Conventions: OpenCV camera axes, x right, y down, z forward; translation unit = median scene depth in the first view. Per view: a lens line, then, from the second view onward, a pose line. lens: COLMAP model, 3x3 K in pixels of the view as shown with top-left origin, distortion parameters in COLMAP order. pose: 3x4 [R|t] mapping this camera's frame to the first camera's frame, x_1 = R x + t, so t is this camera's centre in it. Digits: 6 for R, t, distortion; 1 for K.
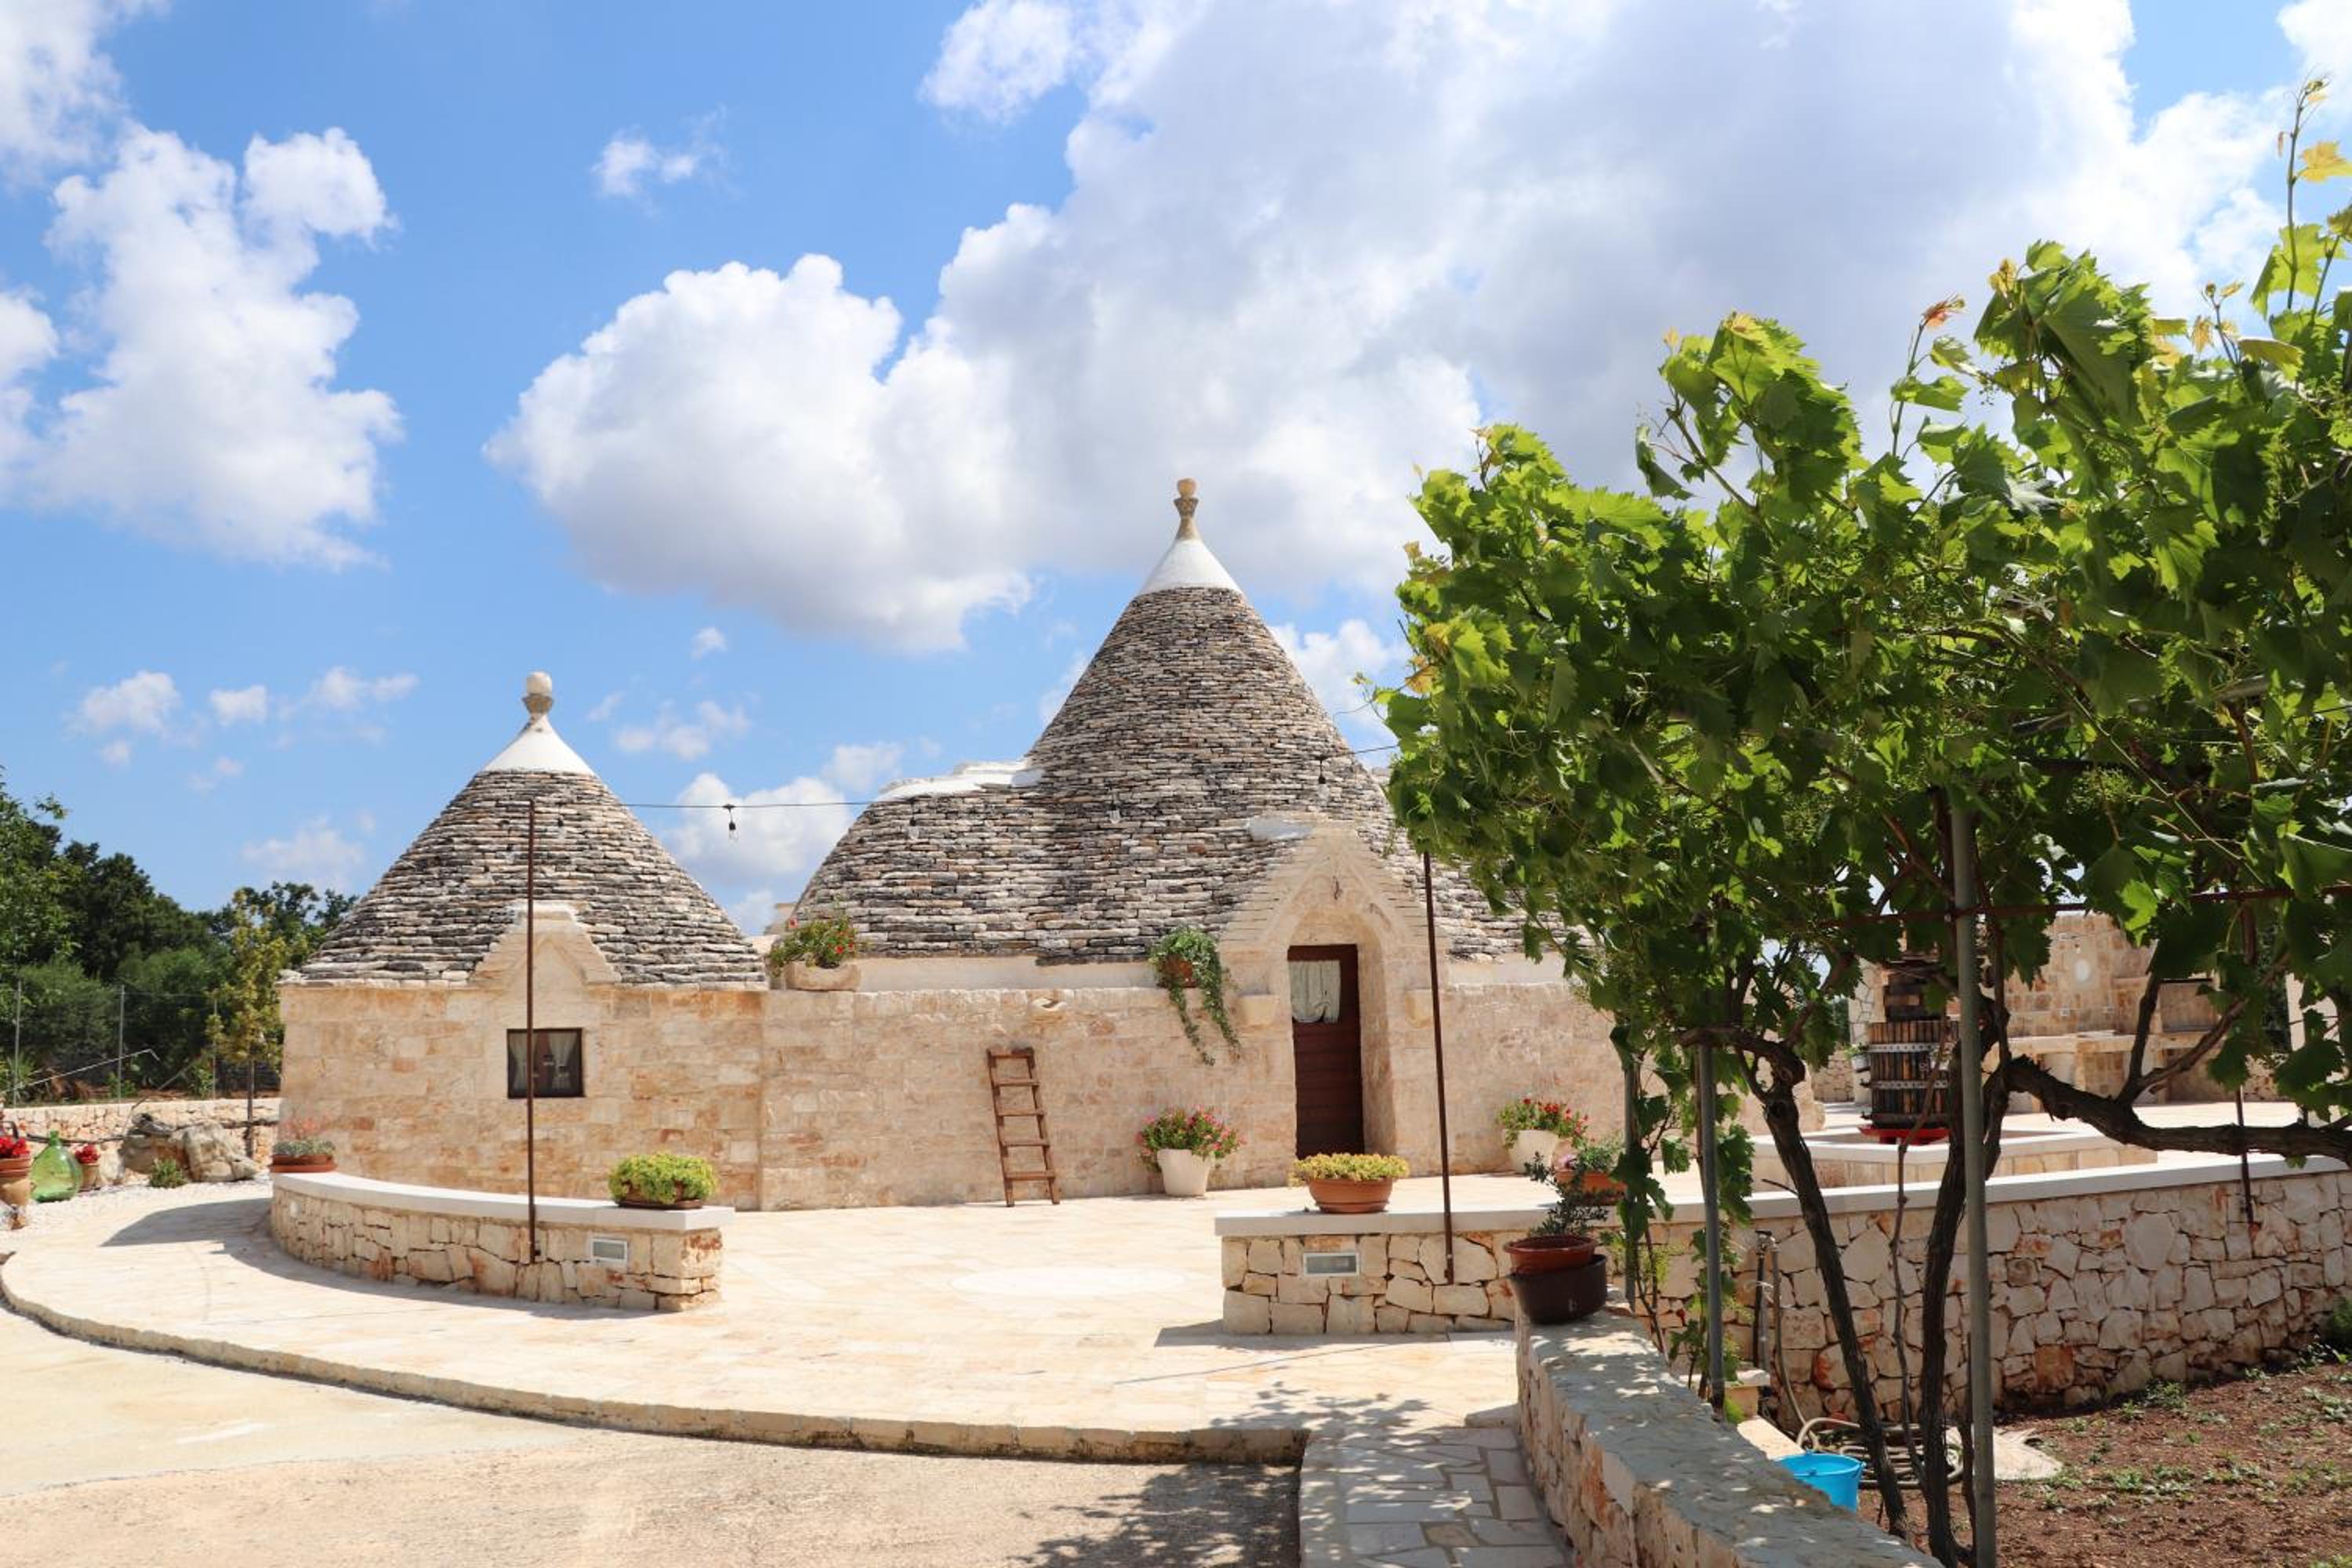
lens RADIAL K [[1930.0, 0, 1168.4], [0, 1930.0, 793.2], [0, 0, 1]] dist [-0.191501, 0.150438]
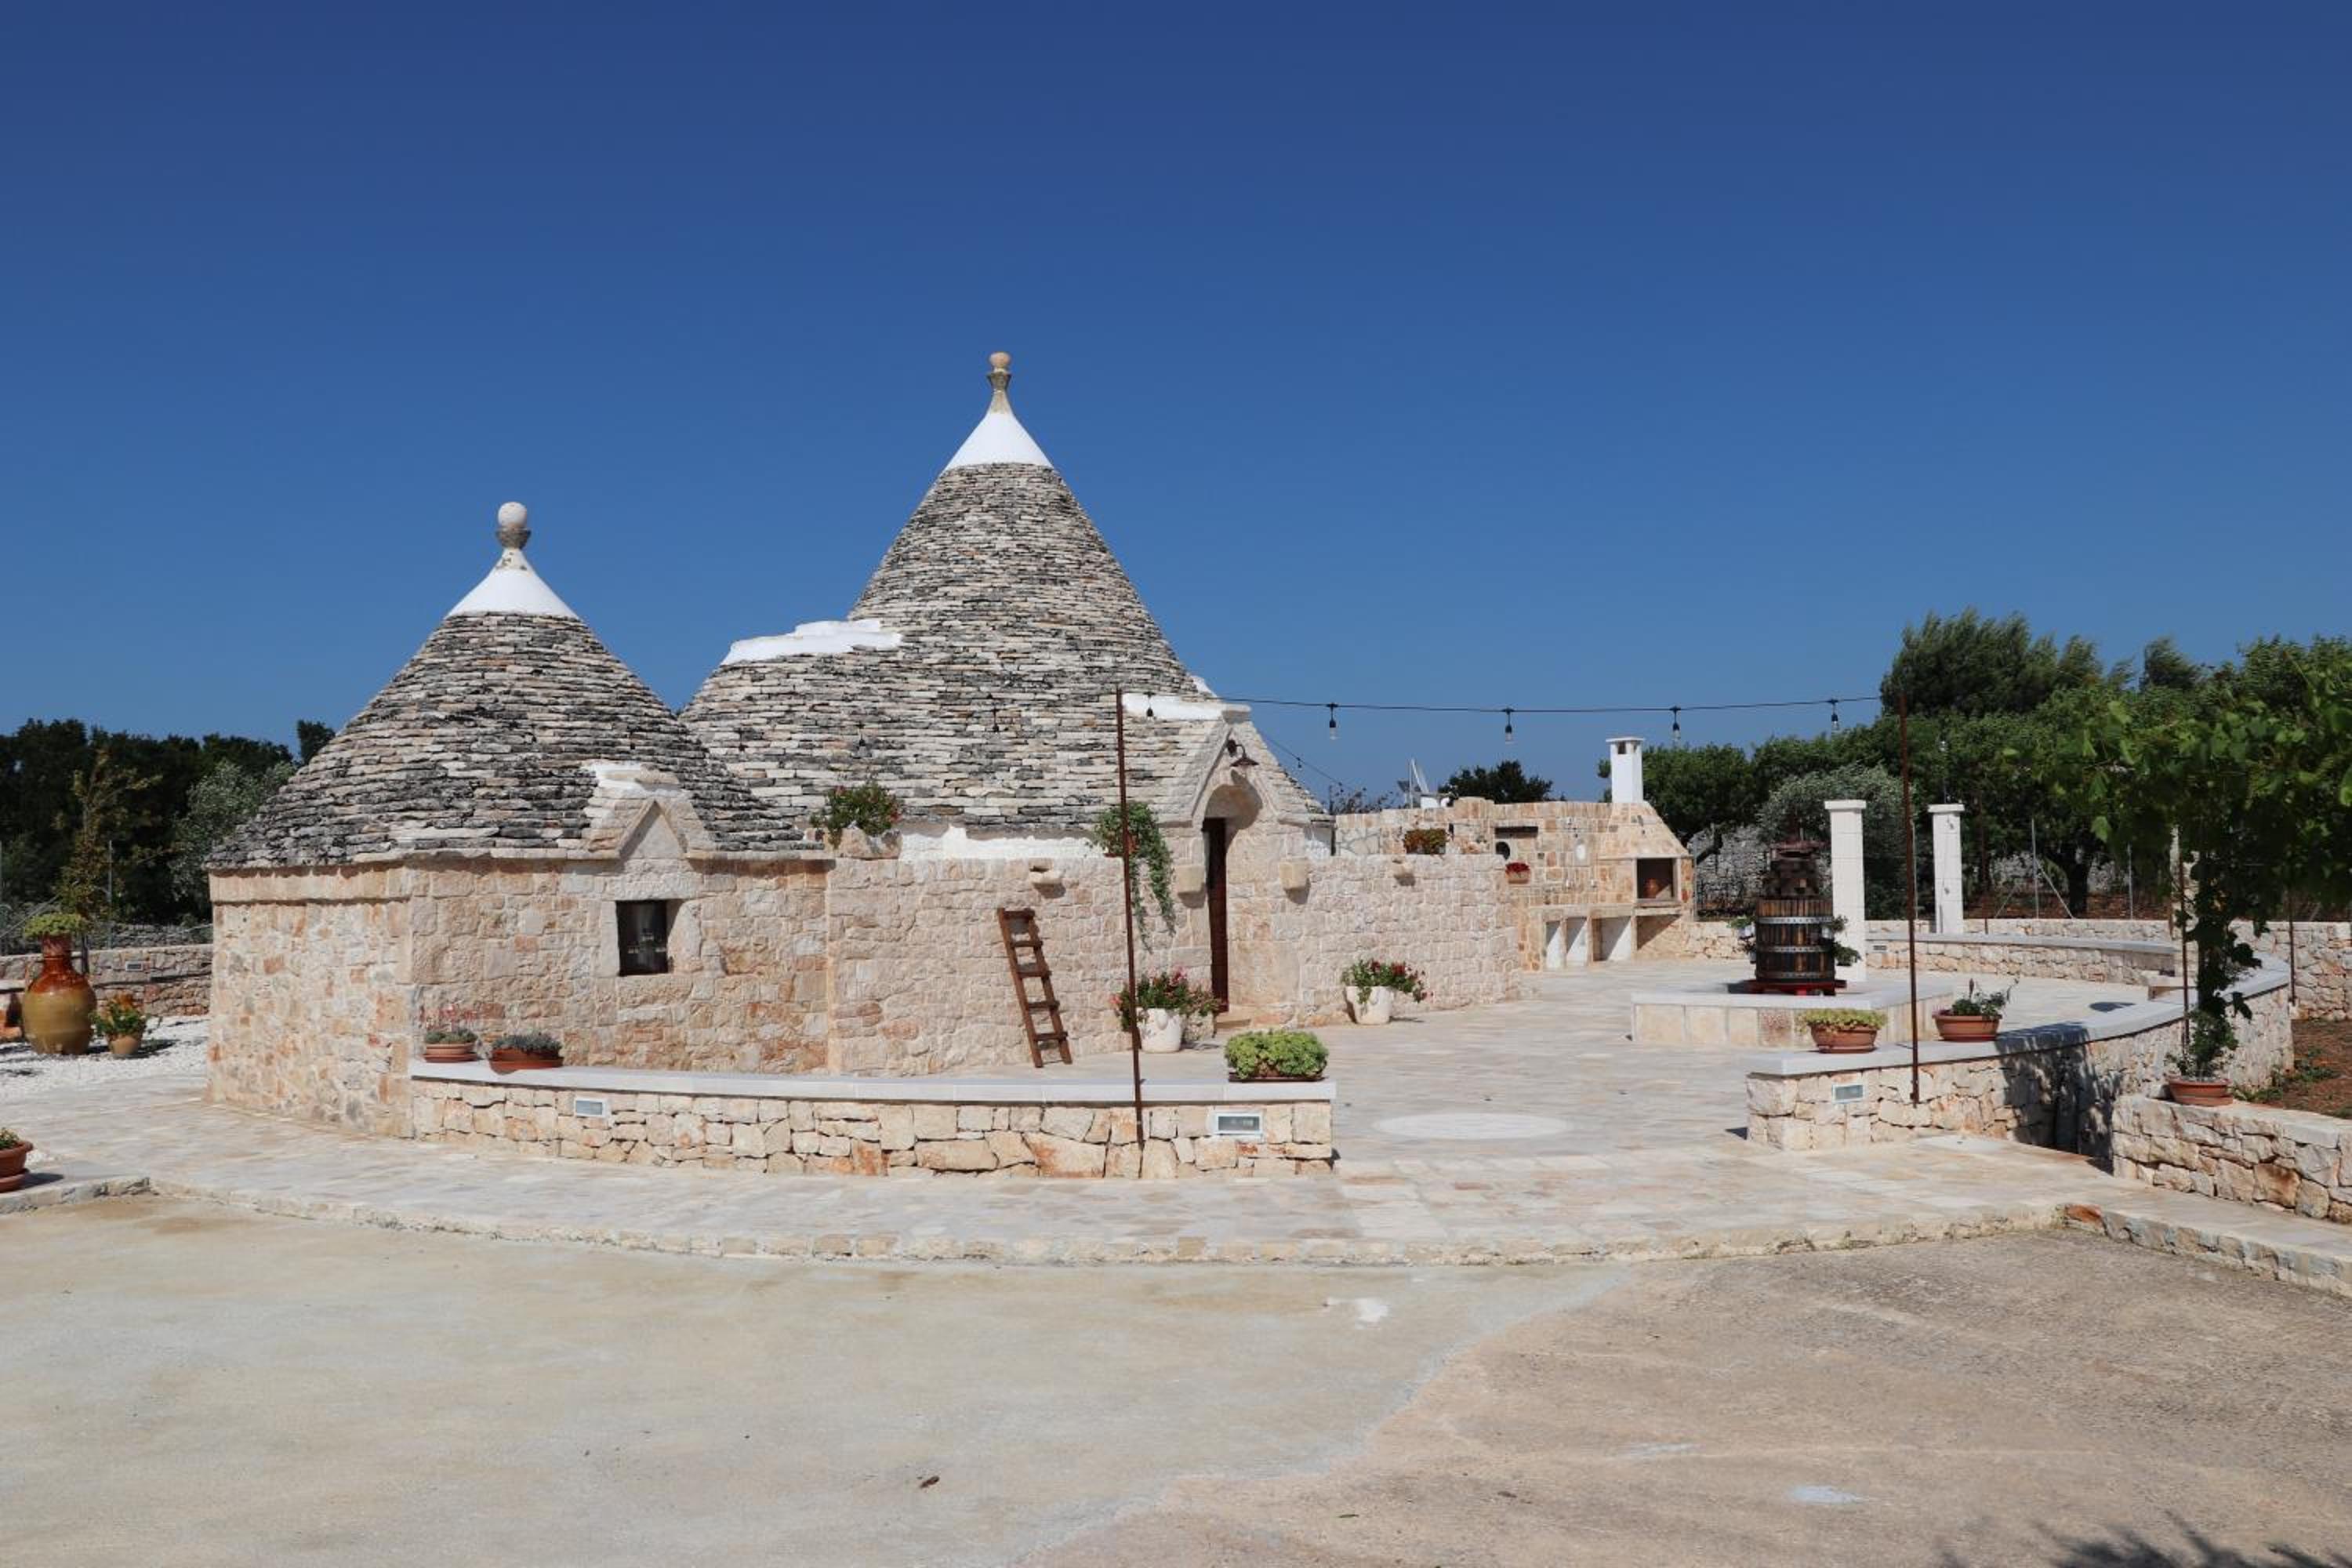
lens RADIAL K [[1968.9, 0, 1185.9], [0, 1968.9, 794.7], [0, 0, 1]] dist [-0.188216, 0.175095]
pose [[0.881284, 0.027374, 0.471793, -0.459538], [-0.066258, 0.995617, 0.065999, -0.006731], [-0.467919, -0.089424, 0.879236, 0.032907]]
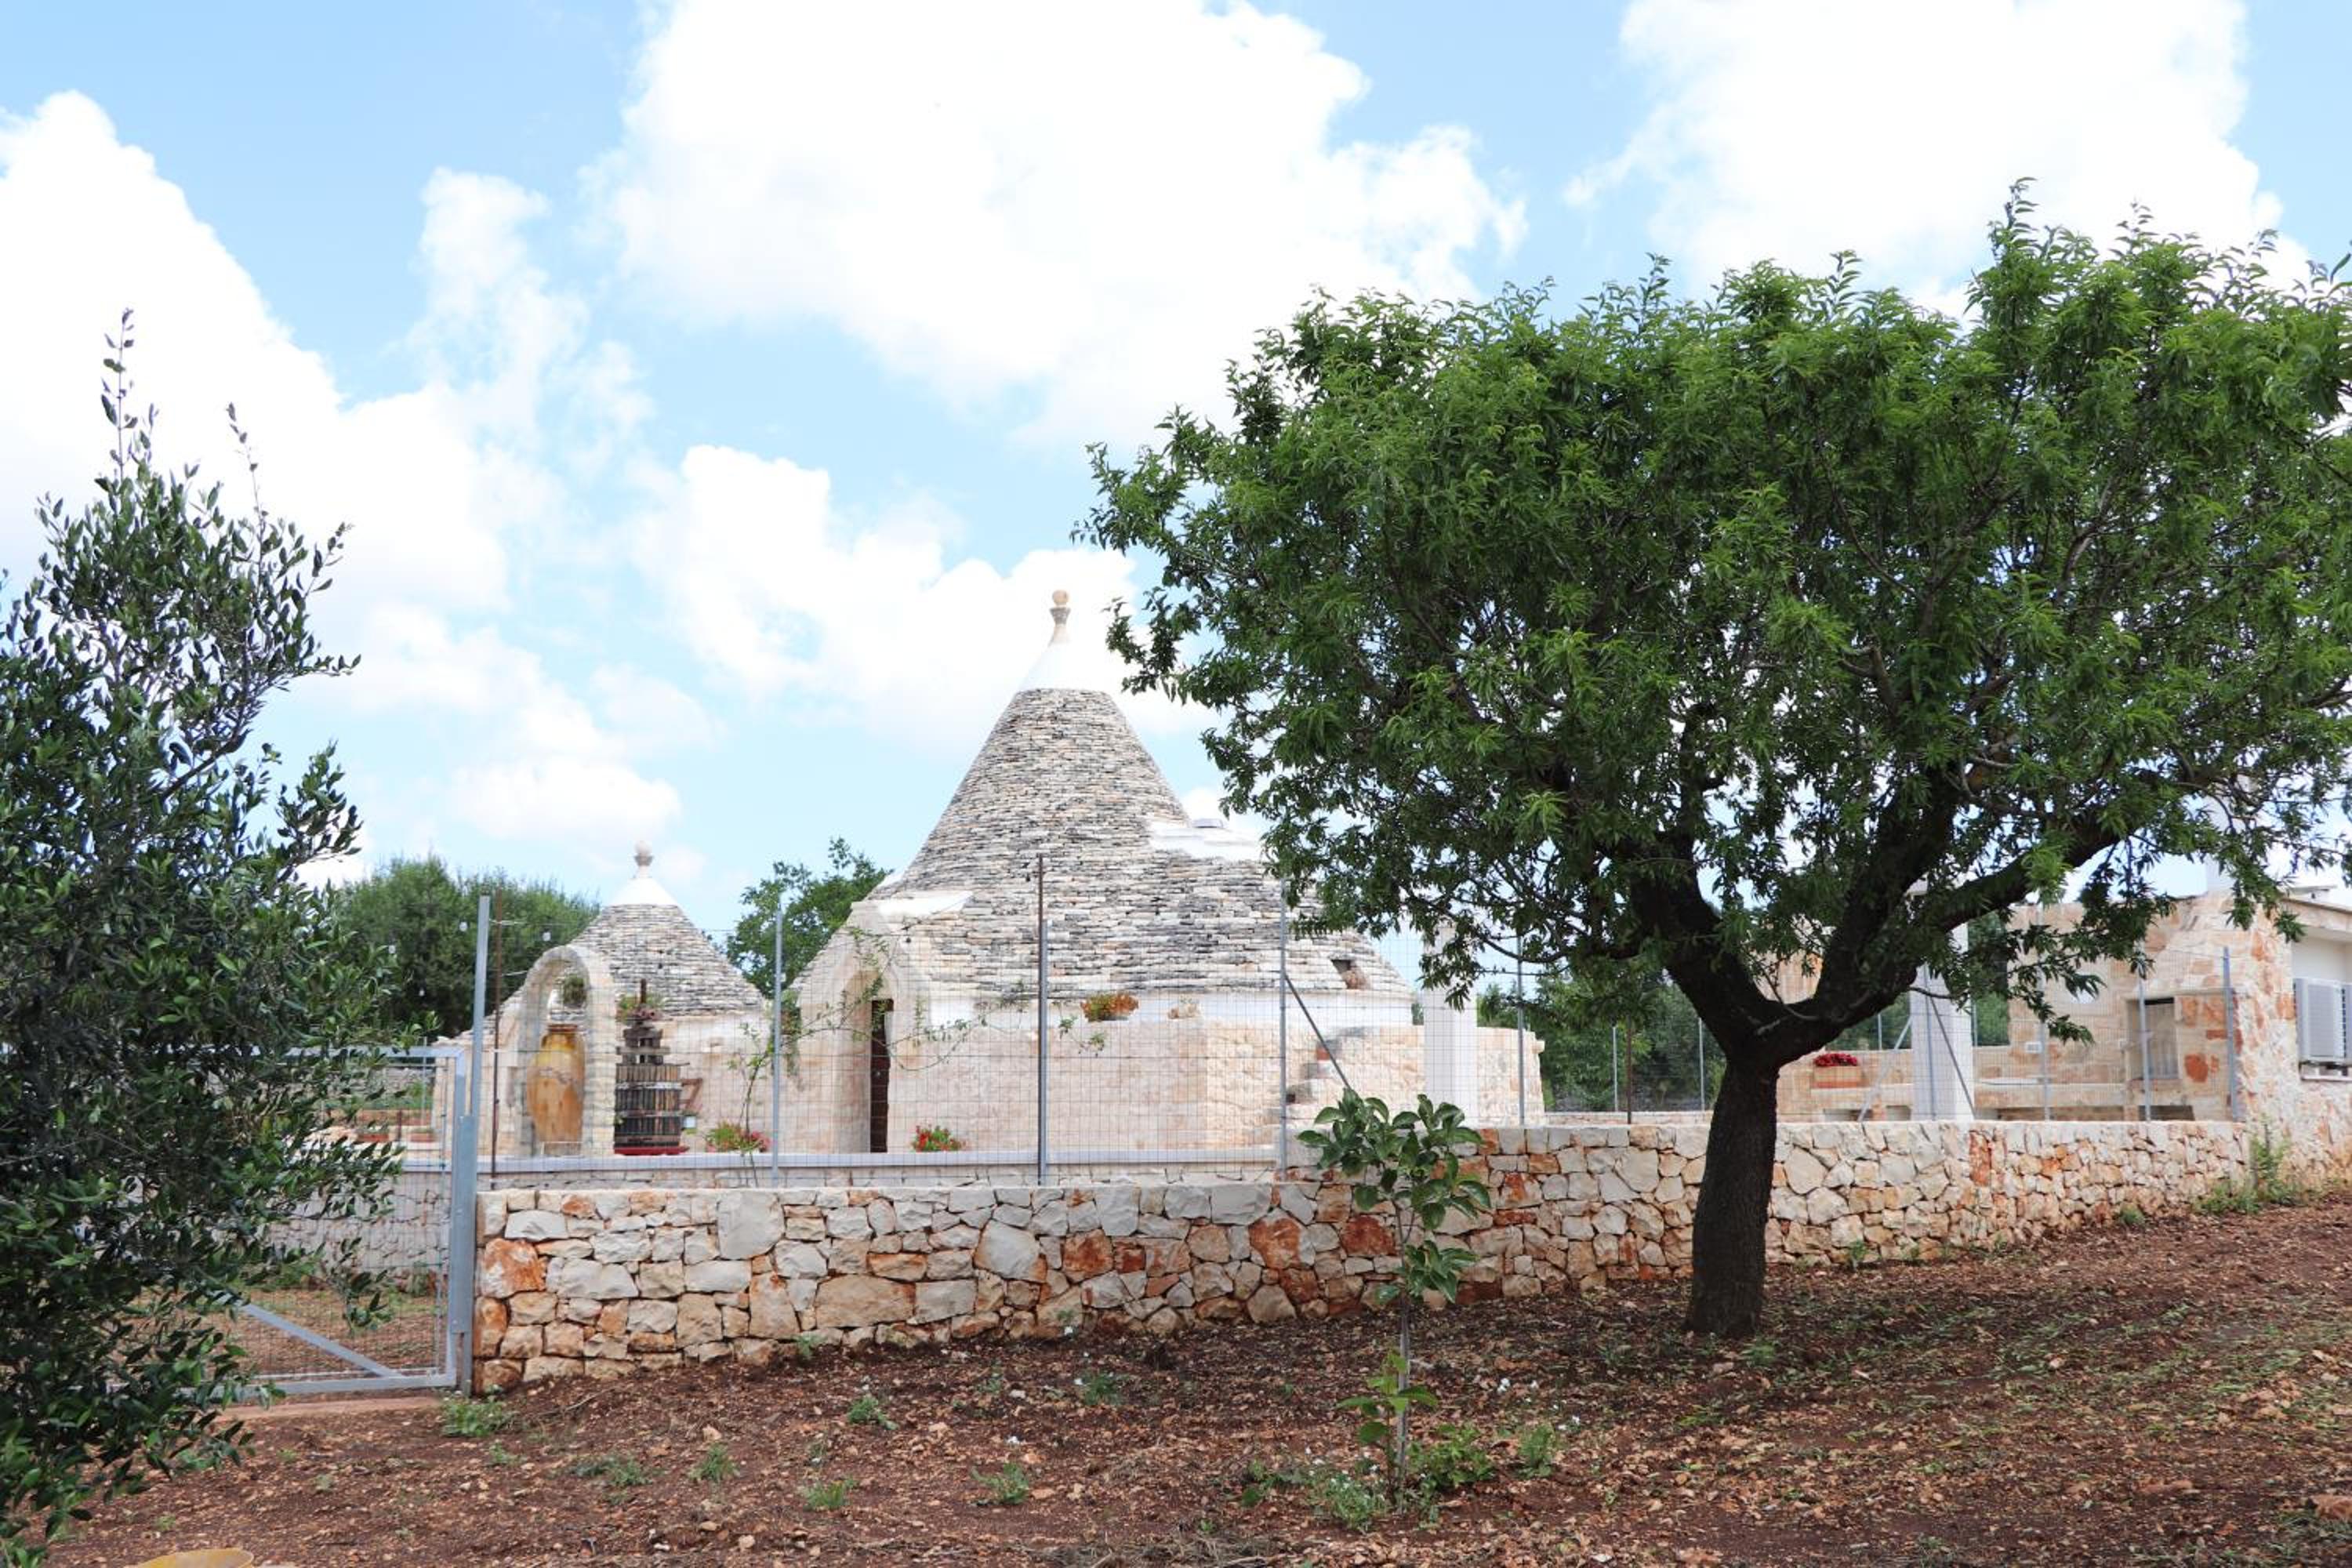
lens RADIAL K [[2570.7, 0, 1169.1], [0, 2570.7, 785.1], [0, 0, 1]] dist [-0.050754, 0.019618]
pose [[0.434205, -0.095320, -0.895757, 1.701984], [0.114313, 0.992177, -0.050168, 0.046074], [0.893532, -0.080614, 0.441704, 0.433770]]
